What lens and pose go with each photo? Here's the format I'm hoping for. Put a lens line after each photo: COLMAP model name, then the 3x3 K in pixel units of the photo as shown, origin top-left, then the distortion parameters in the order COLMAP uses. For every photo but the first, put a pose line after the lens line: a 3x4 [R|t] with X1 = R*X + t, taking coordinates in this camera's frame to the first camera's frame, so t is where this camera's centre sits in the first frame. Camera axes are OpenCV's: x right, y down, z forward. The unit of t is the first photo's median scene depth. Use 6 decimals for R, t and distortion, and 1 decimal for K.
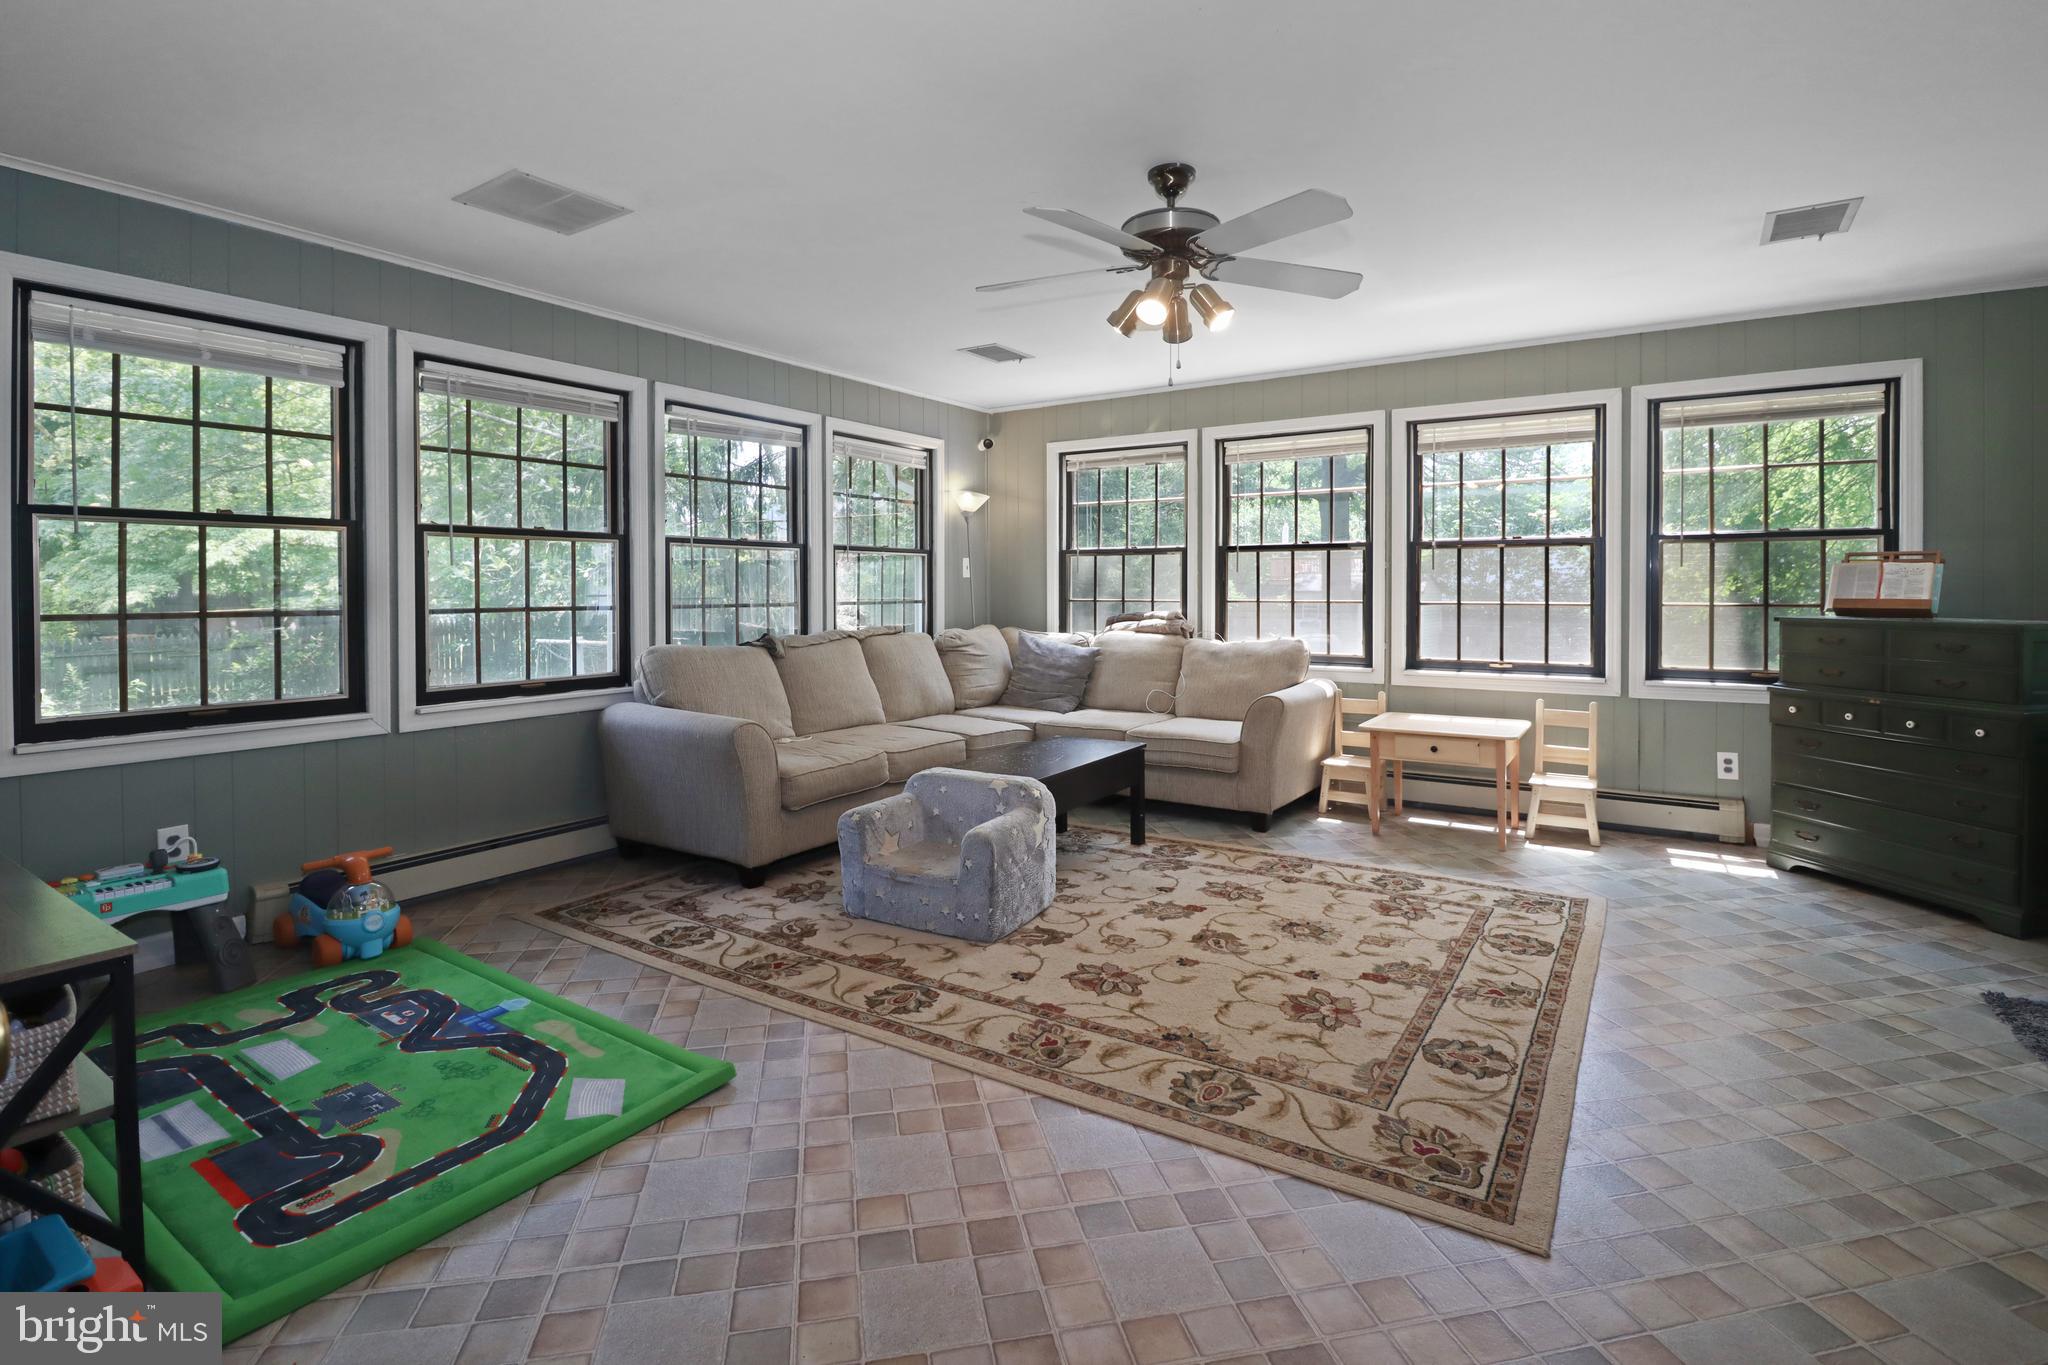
lens RADIAL K [[969.9, 0, 1032.4], [0, 969.9, 594.8], [0, 0, 1]] dist [-0.006213, -0.003731]
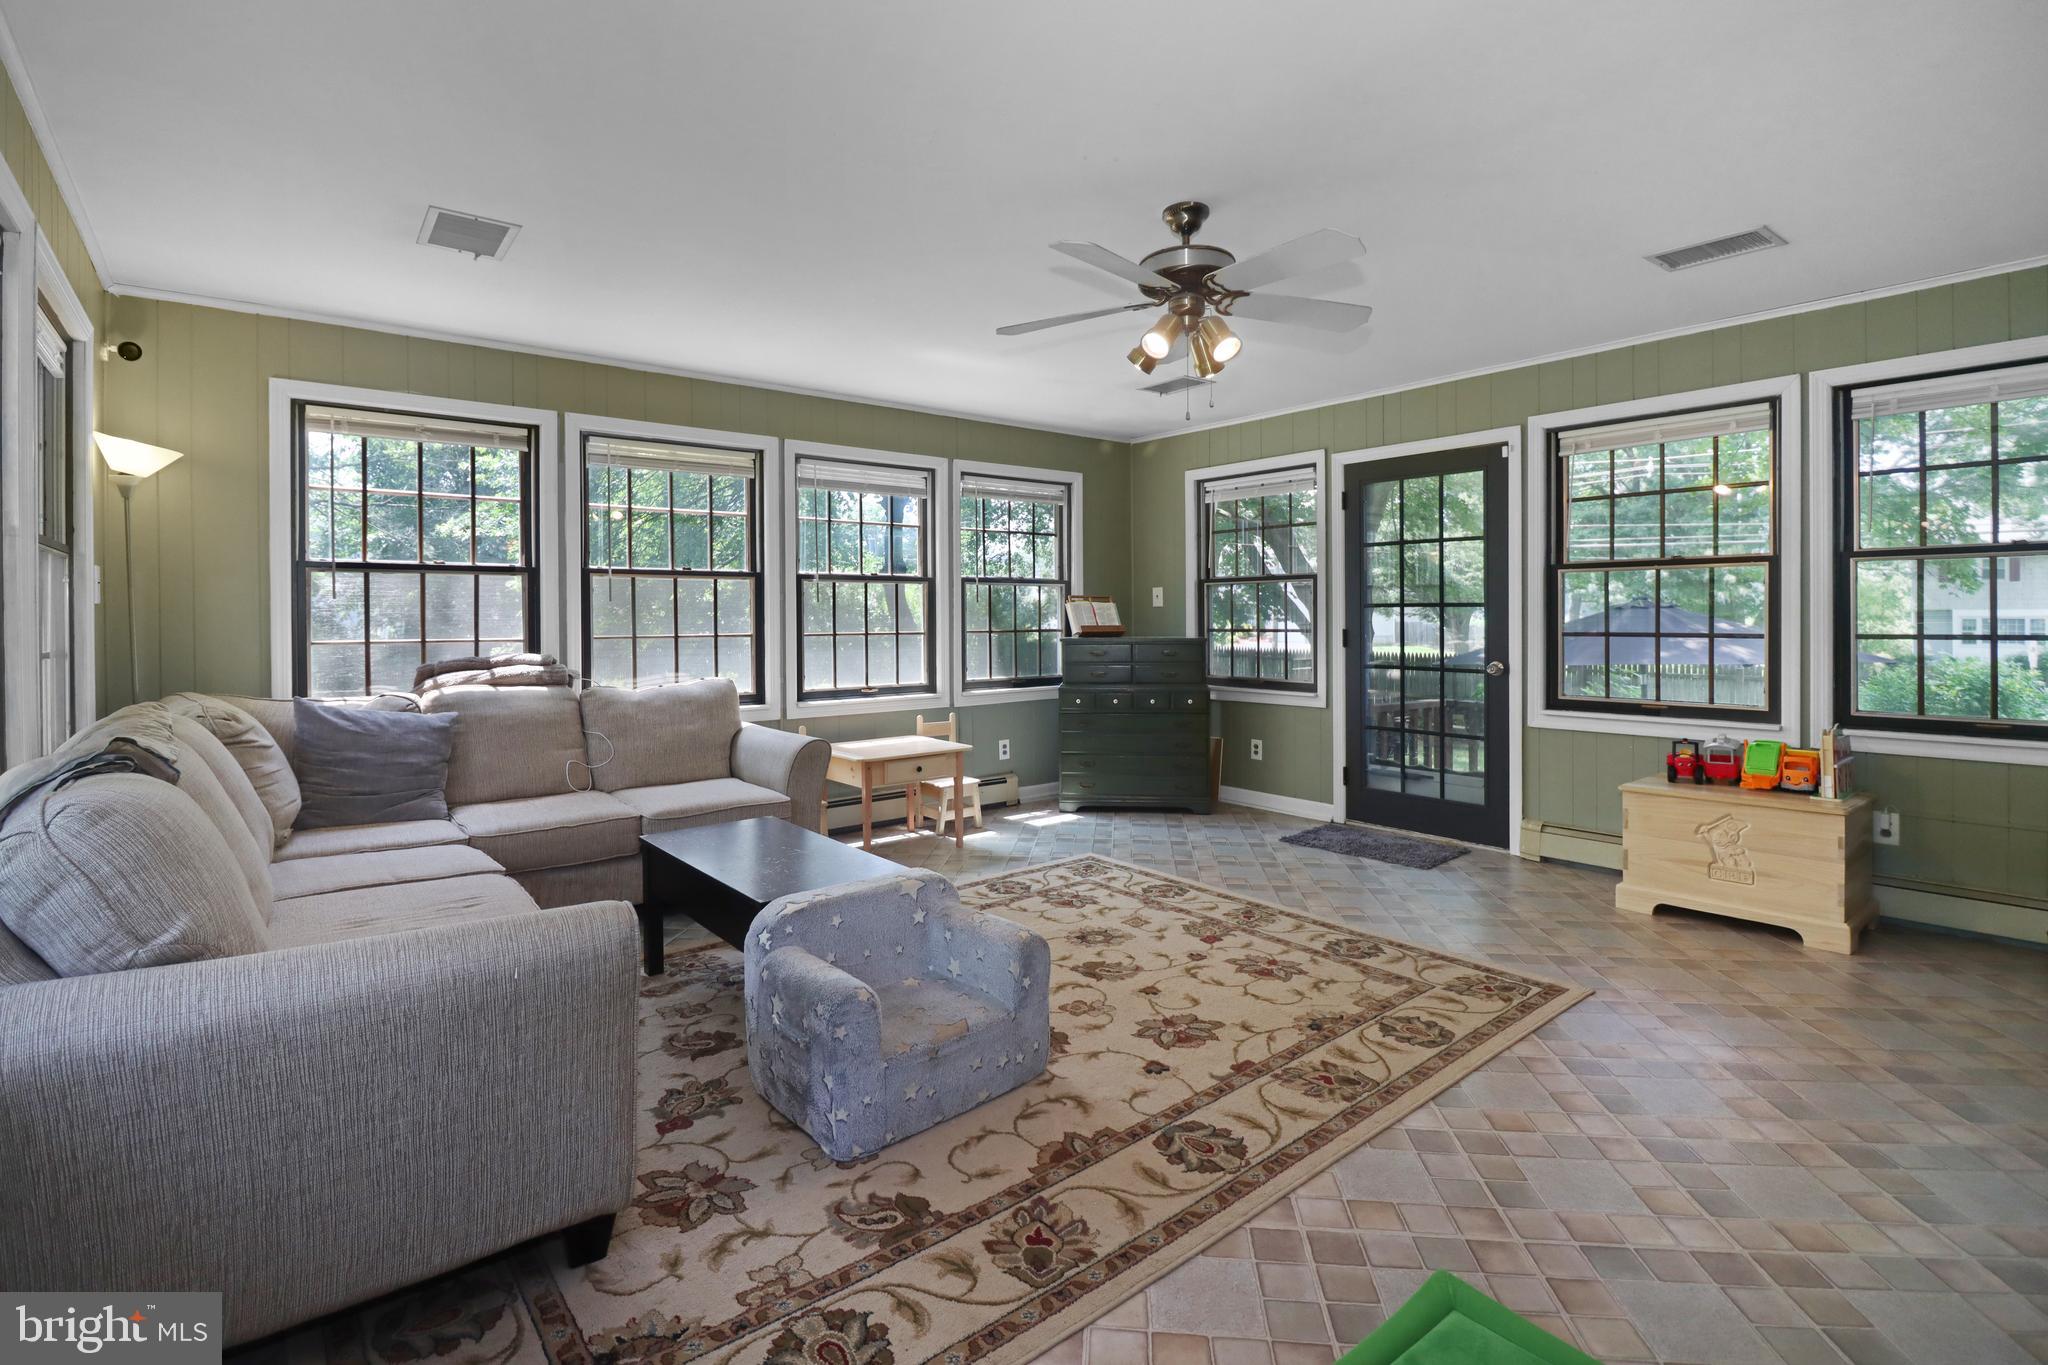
lens RADIAL K [[969.9, 0, 1010.6], [0, 969.9, 620.4], [0, 0, 1]] dist [-0.006213, -0.003731]
pose [[0.312022, -0.004125, 0.950066, -0.892901], [0.012665, 0.999920, 0.000182, -0.007614], [-0.949990, 0.011976, 0.312049, 0.871565]]
